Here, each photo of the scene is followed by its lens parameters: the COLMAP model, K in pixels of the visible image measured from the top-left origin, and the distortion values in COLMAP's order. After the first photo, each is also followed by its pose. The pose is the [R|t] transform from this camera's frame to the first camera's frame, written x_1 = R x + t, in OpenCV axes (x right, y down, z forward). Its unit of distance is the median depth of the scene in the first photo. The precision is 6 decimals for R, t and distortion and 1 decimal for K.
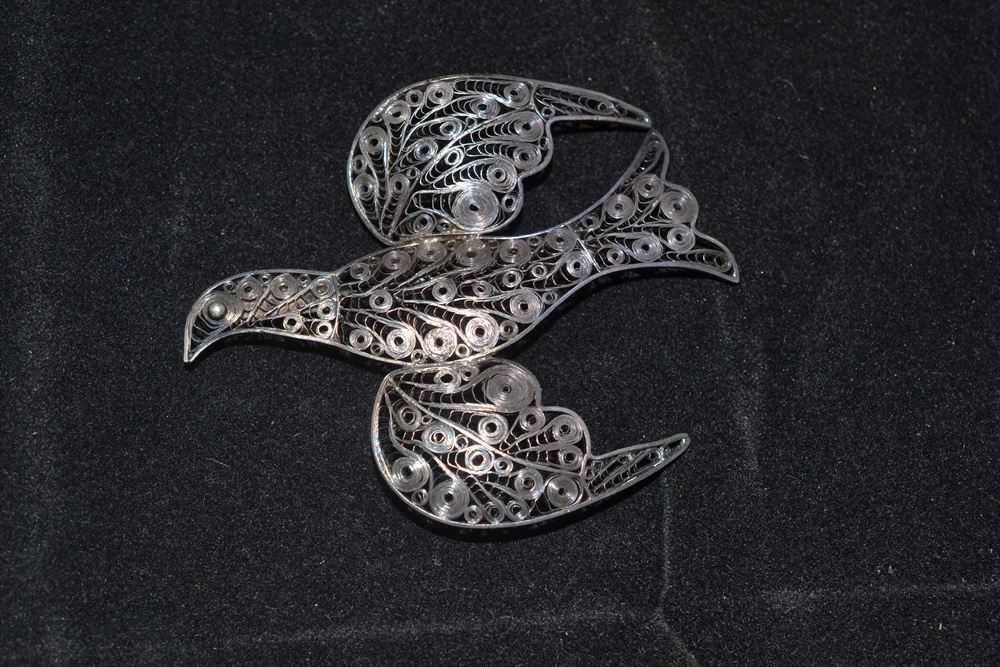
lens RADIAL K [[1728.2, 0, 500.0], [0, 1728.2, 333.5], [0, 0, 1]] dist [0.005293, -0.006266]
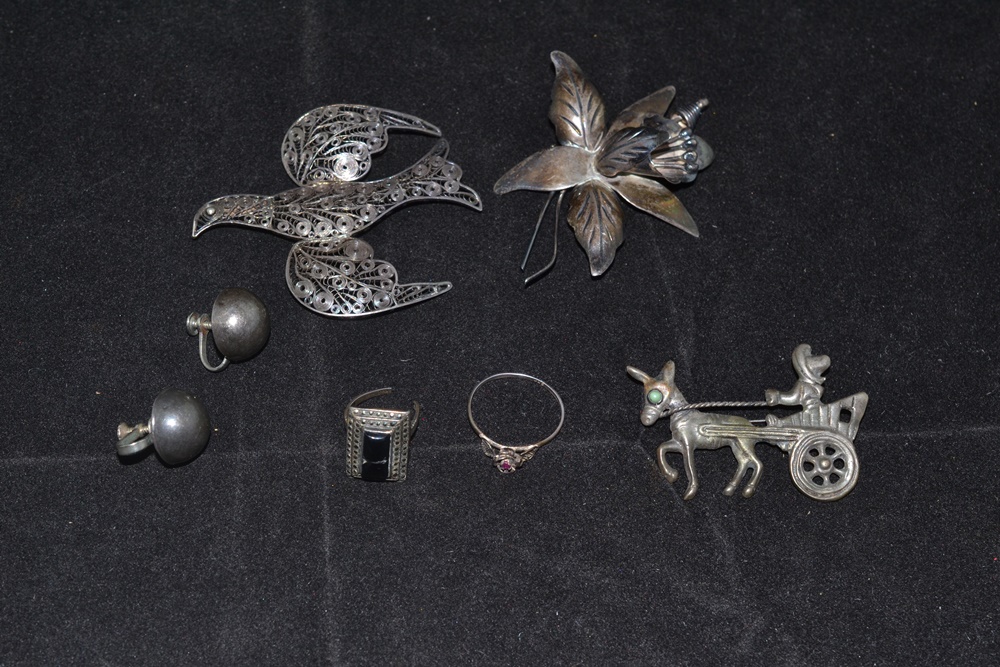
lens RADIAL K [[1728.2, 0, 500.0], [0, 1728.2, 333.5], [0, 0, 1]] dist [0.005293, -0.006266]
pose [[0.999703, 0.024035, -0.004105, 0.173775], [-0.024376, 0.981088, -0.192022, 0.486319], [-0.000588, 0.192065, 0.981382, -0.886830]]
